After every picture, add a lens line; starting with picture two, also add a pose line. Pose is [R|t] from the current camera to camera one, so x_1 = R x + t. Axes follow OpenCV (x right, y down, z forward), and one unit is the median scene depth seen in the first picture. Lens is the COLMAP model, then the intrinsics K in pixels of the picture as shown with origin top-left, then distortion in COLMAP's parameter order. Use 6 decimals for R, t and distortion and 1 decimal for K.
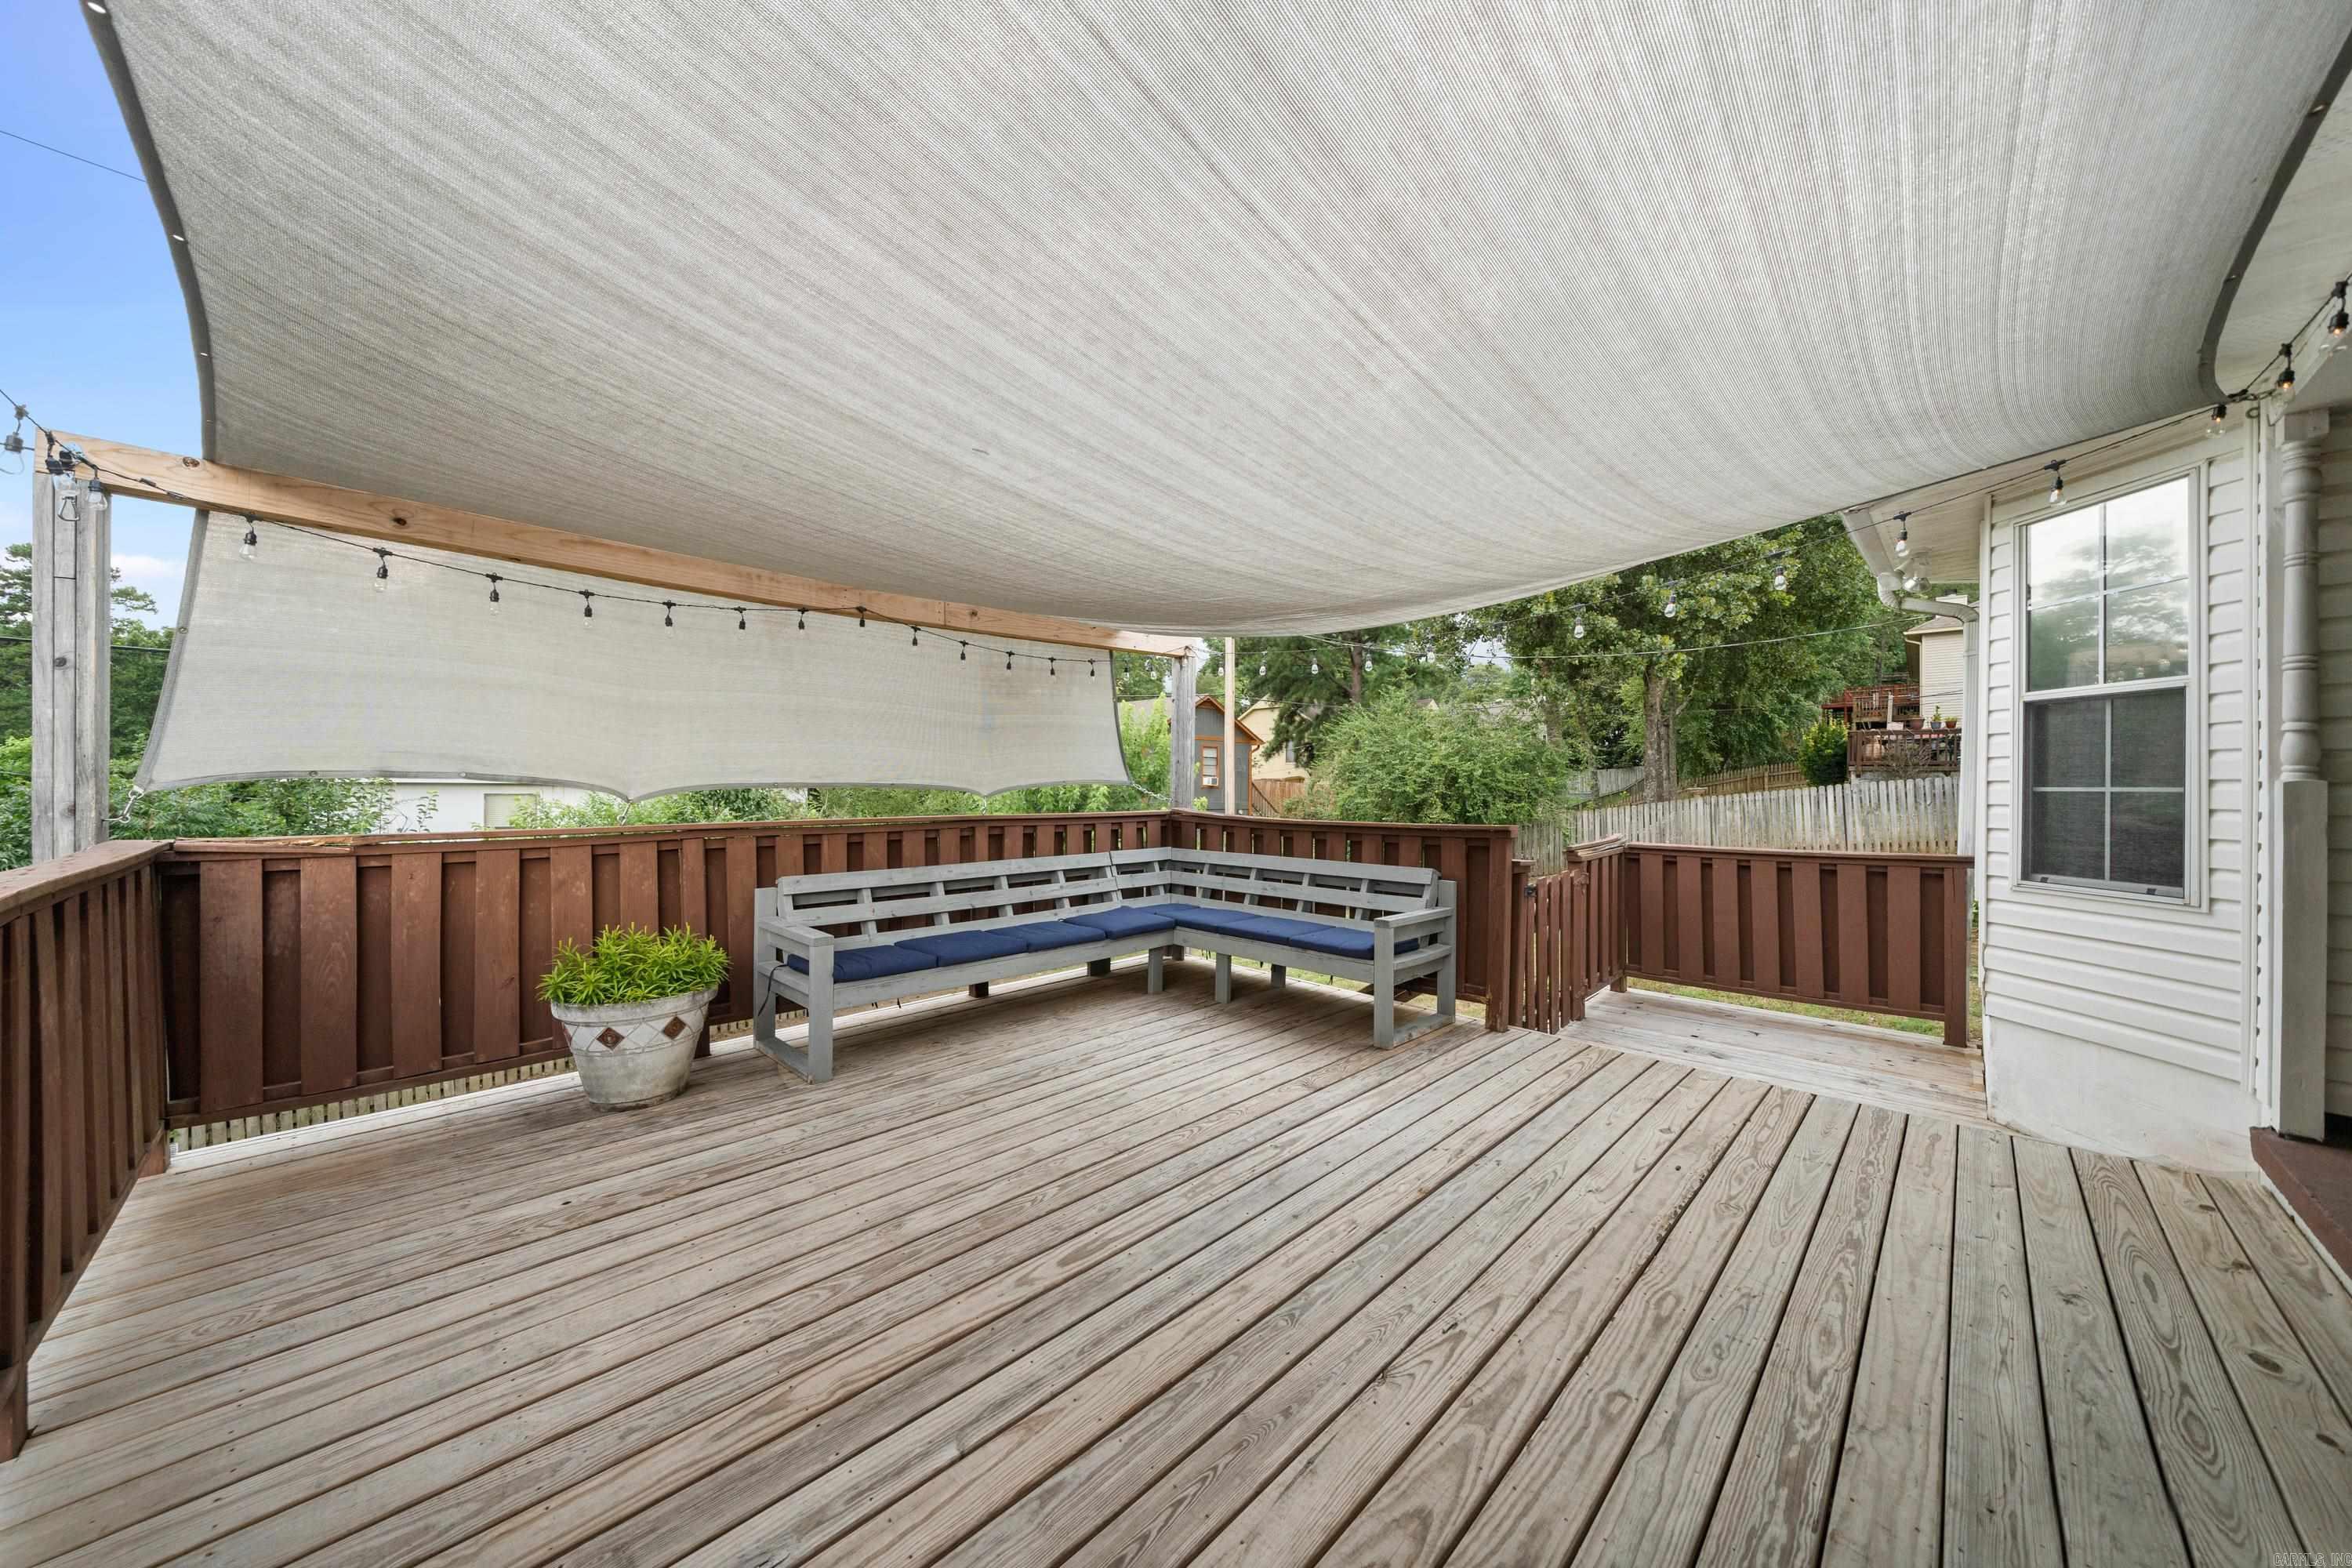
lens RADIAL K [[813.4, 0, 1173.0], [0, 813.4, 772.9], [0, 0, 1]] dist [-0.000390, 0.000100]
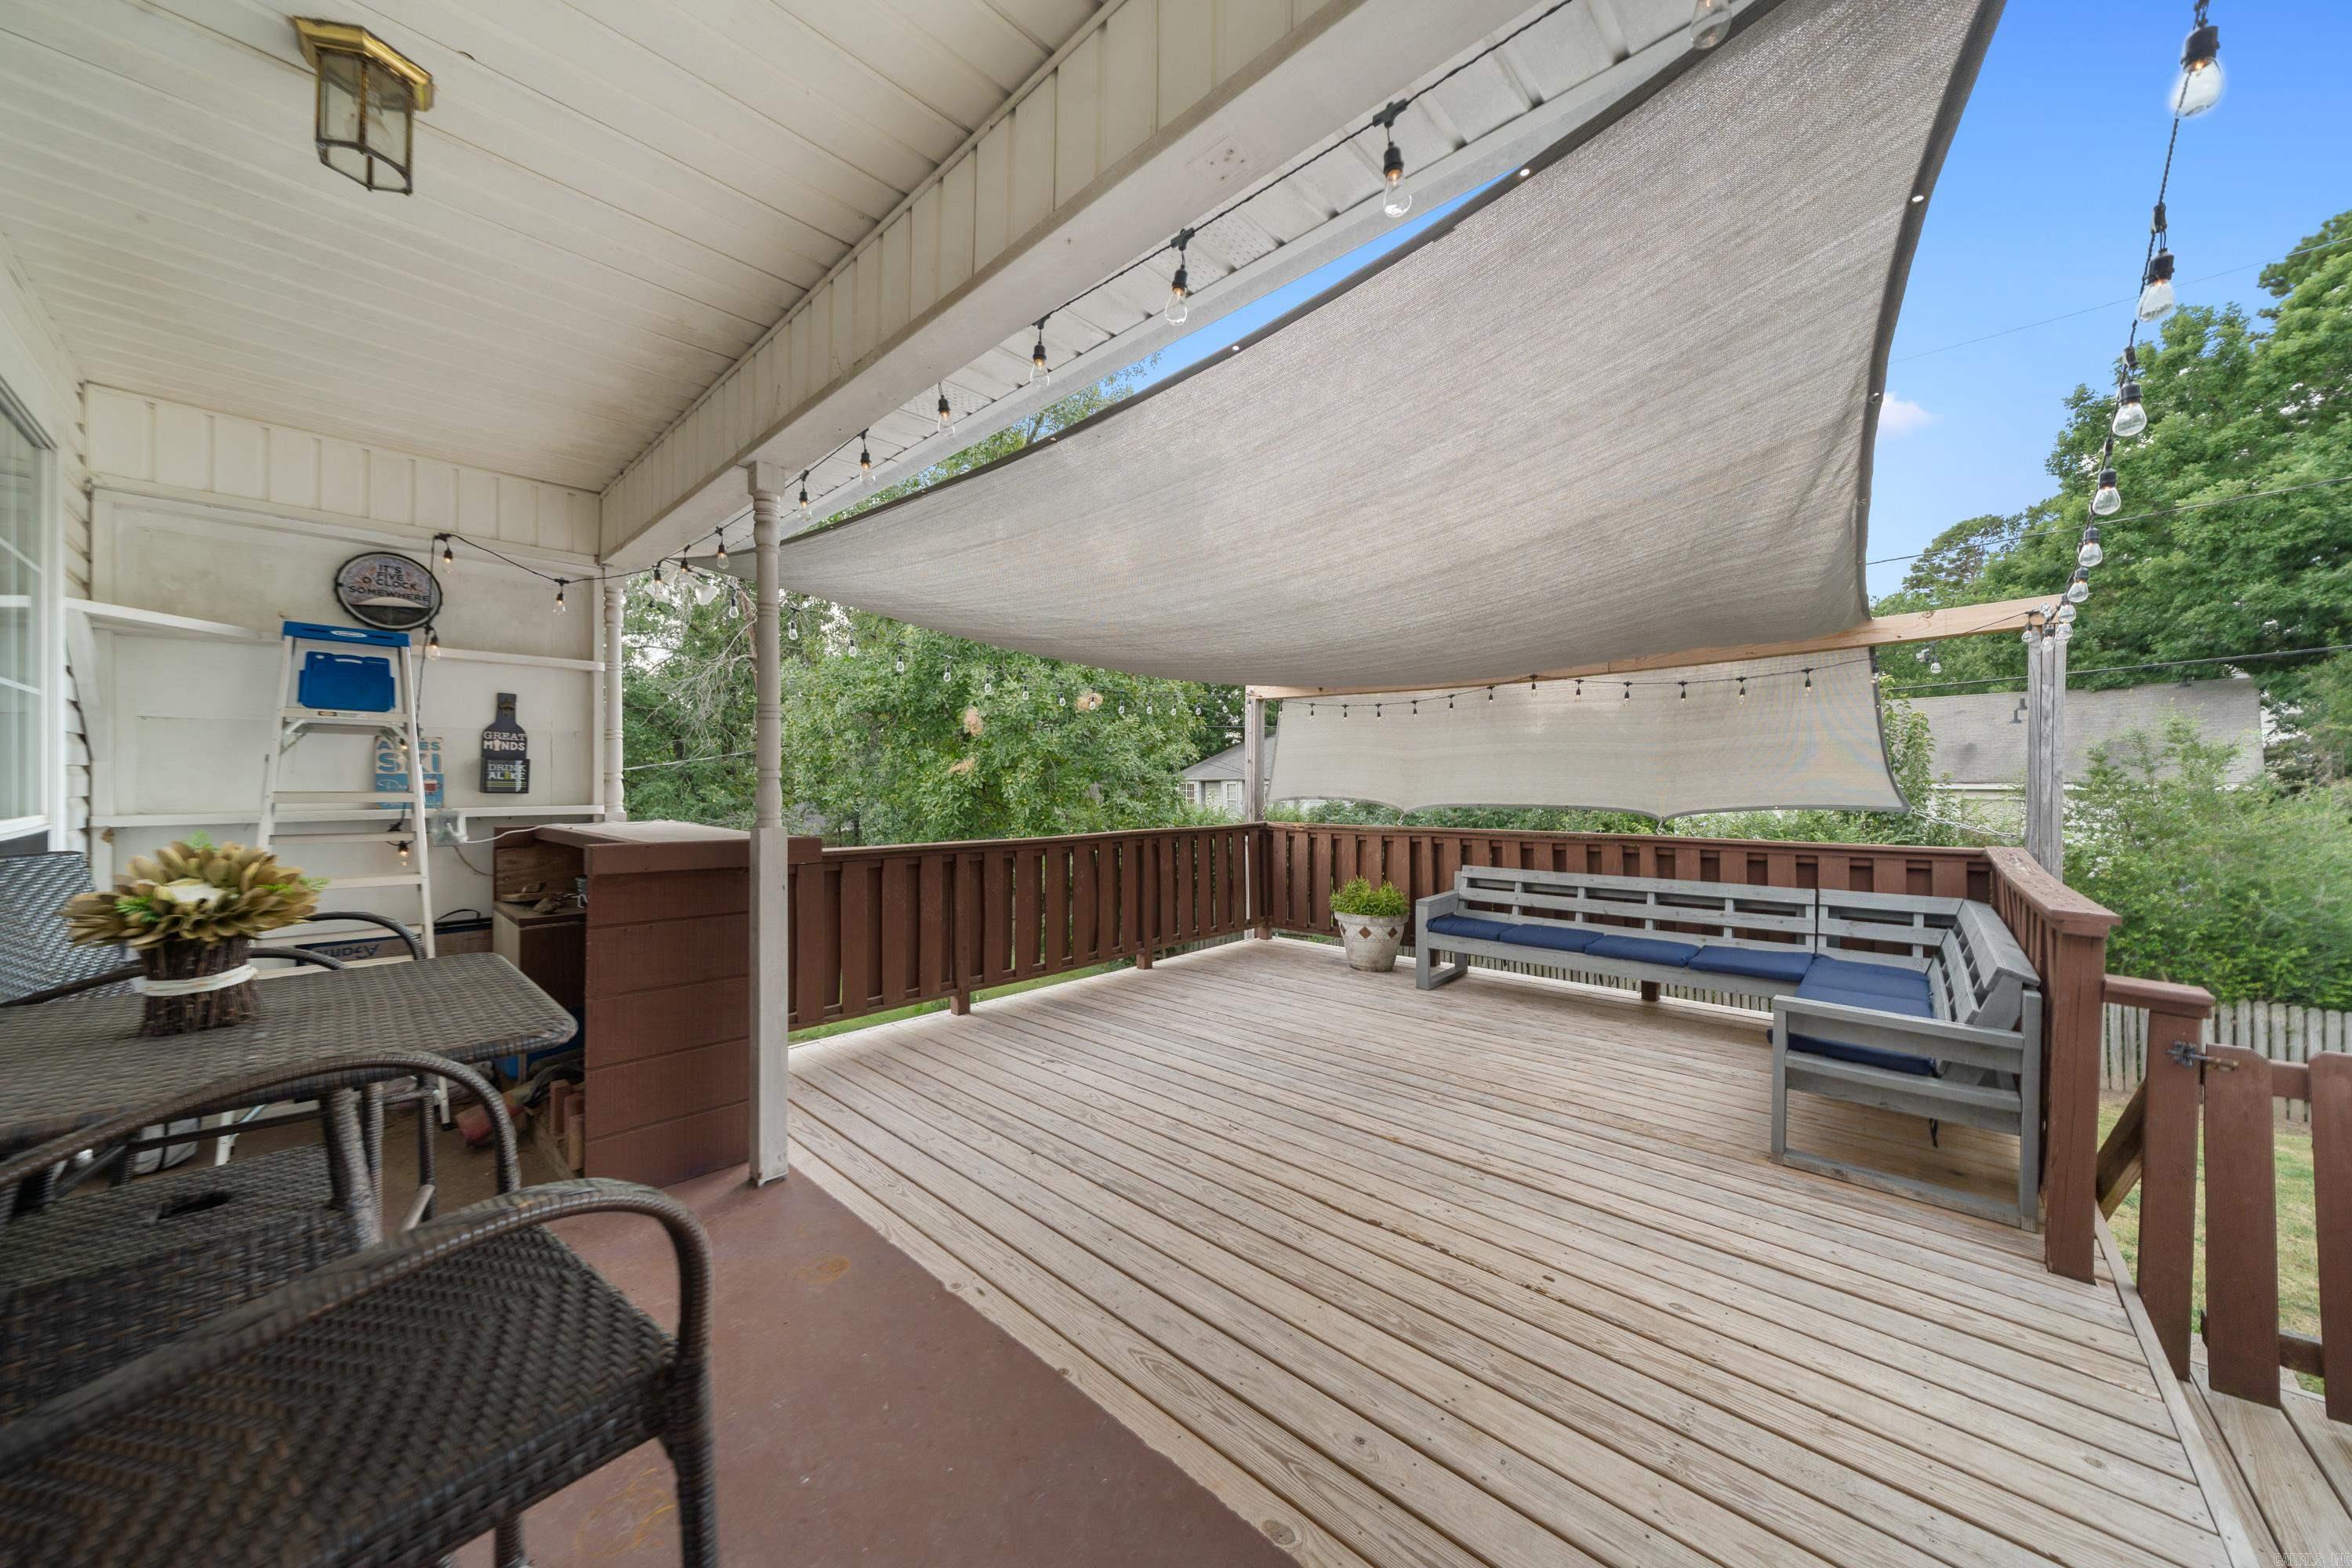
lens RADIAL K [[783.0, 0, 1176.0], [0, 783.0, 784.0], [0, 0, 1]] dist [-0.000227, -0.000030]
pose [[0.041192, -0.002721, -0.999148, 1.226071], [0.015310, 0.999881, -0.002092, -0.039596], [0.999034, -0.015211, 0.041229, 0.489028]]
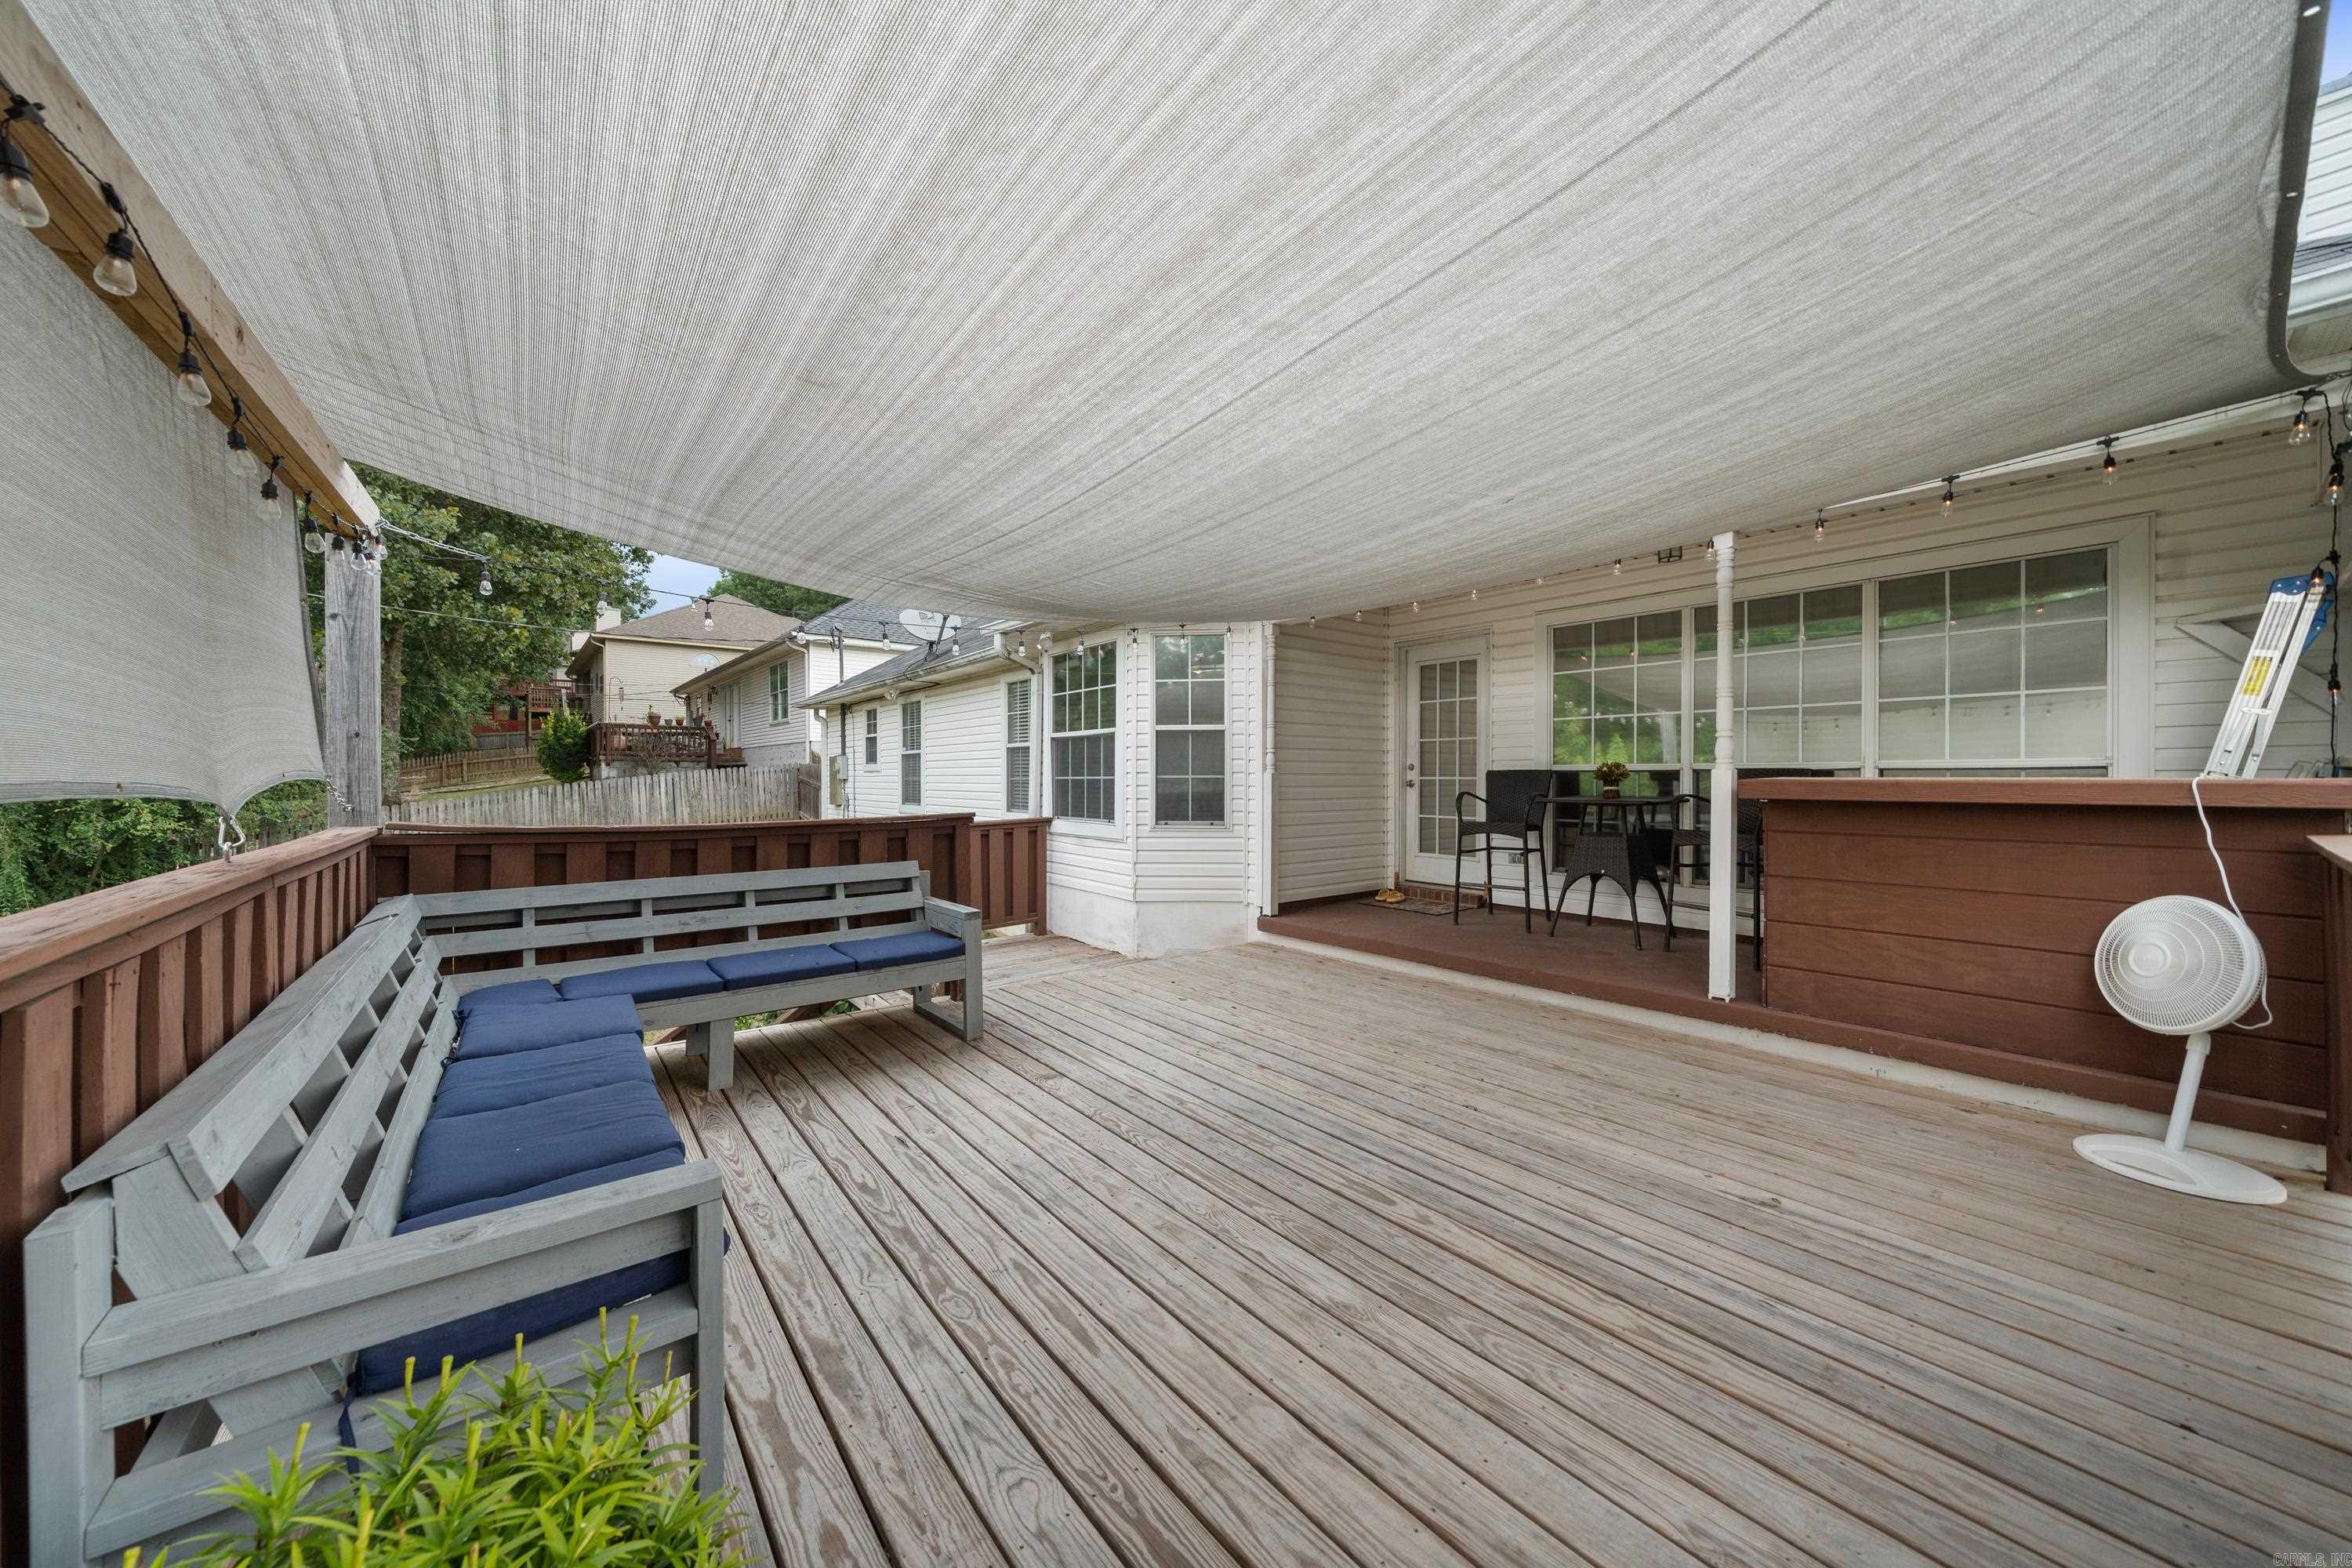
lens RADIAL K [[813.4, 0, 1173.0], [0, 813.4, 772.9], [0, 0, 1]] dist [-0.000390, 0.000100]
pose [[0.109224, -0.000555, 0.994017, -0.877027], [-0.013785, 0.999903, 0.002073, 0.007390], [-0.993922, -0.013929, 0.109206, 0.807986]]
